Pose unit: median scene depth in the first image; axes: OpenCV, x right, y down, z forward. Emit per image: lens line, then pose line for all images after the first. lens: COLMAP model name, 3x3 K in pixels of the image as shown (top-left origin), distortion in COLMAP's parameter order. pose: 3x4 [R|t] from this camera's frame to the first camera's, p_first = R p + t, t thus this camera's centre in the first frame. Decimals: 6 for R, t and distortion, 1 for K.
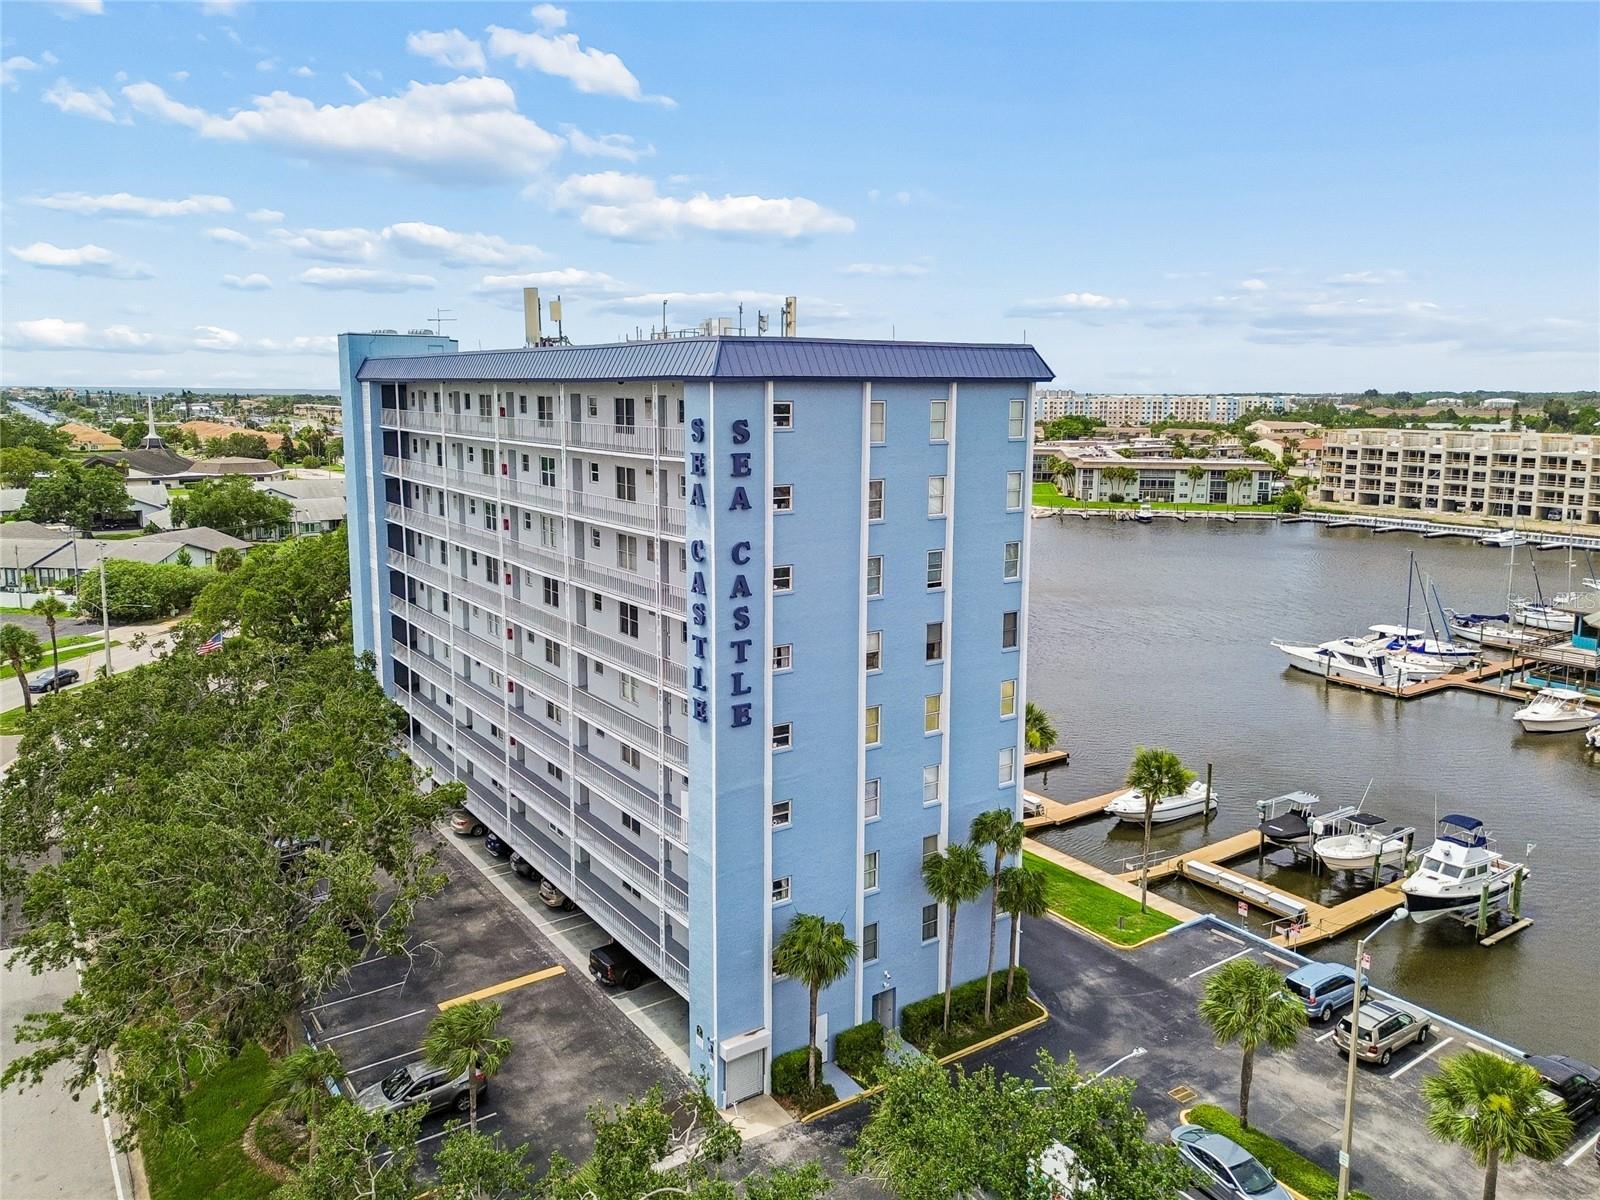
lens RADIAL K [[1134.0, 0, 800.0], [0, 1134.0, 600.0], [0, 0, 1]] dist [-0.002959, -0.004206]
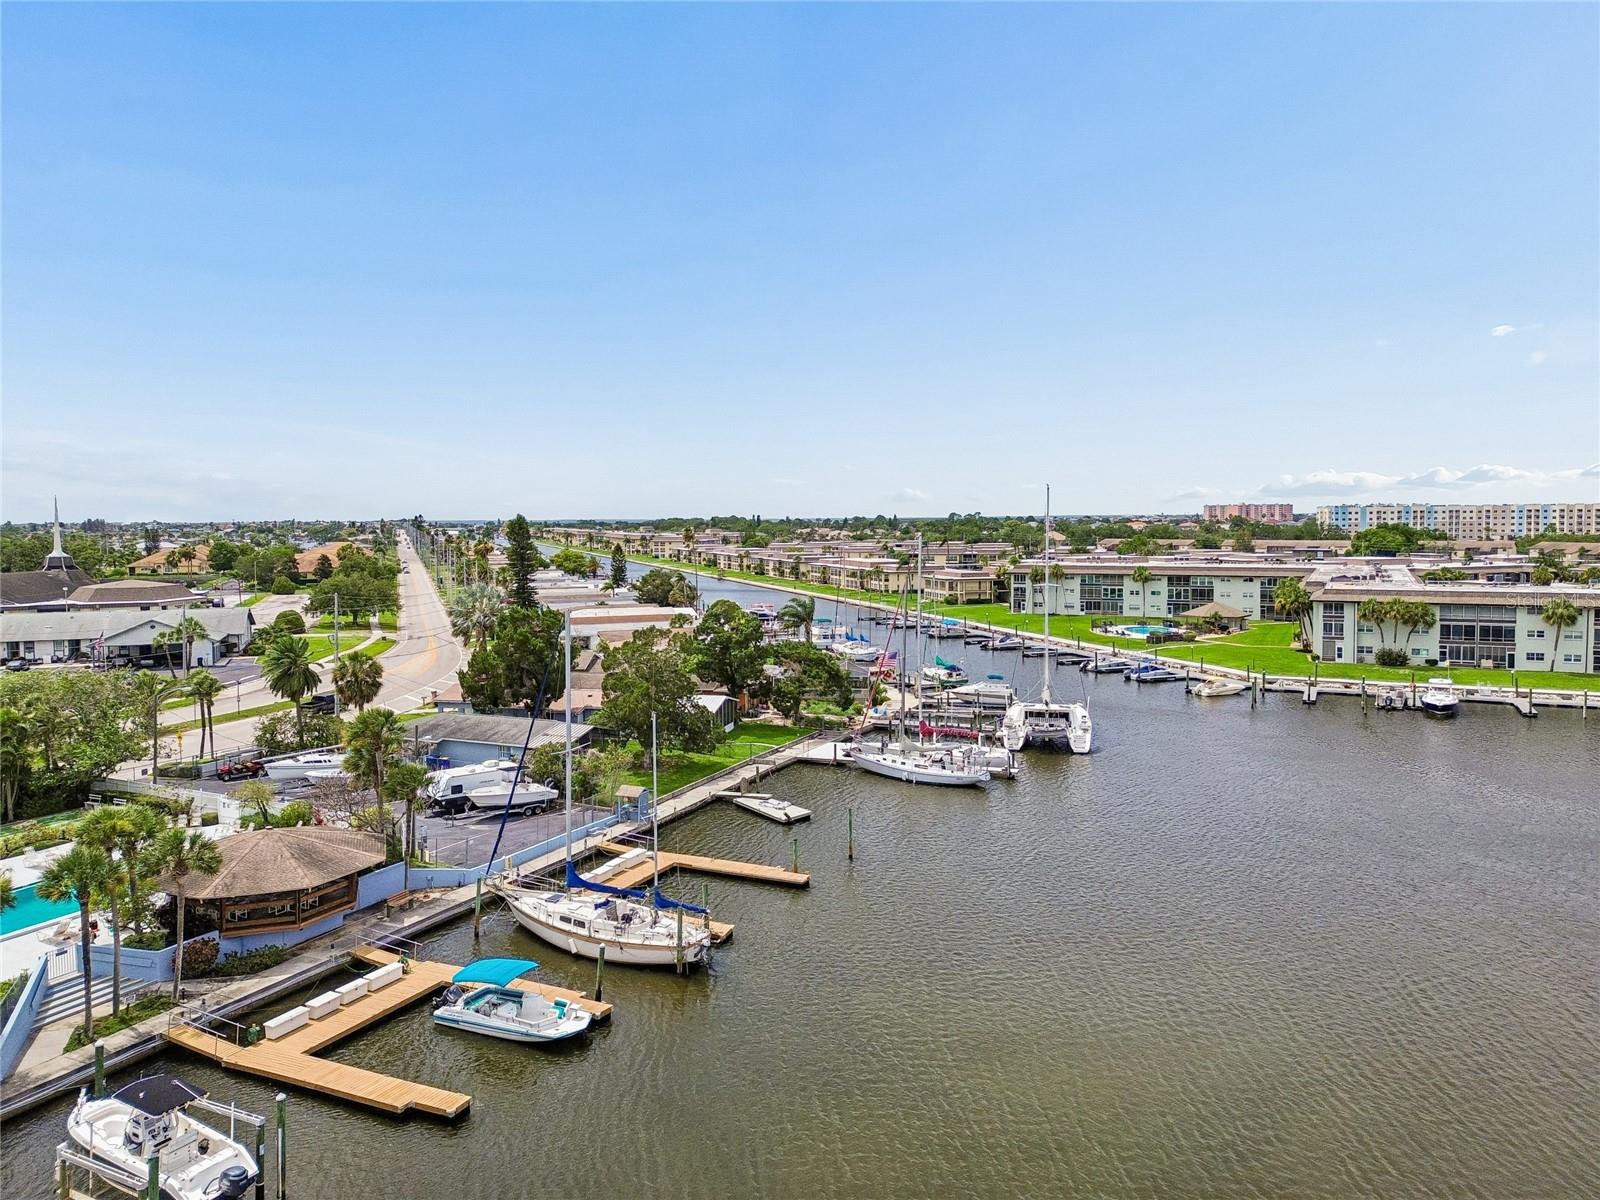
lens RADIAL K [[1134.0, 0, 800.0], [0, 1134.0, 600.0], [0, 0, 1]] dist [-0.002959, -0.004206]
pose [[0.959885, 0.011177, -0.280170, 0.161556], [-0.040844, 0.994121, -0.100277, -0.052458], [0.277402, 0.107698, 0.954698, 0.414846]]
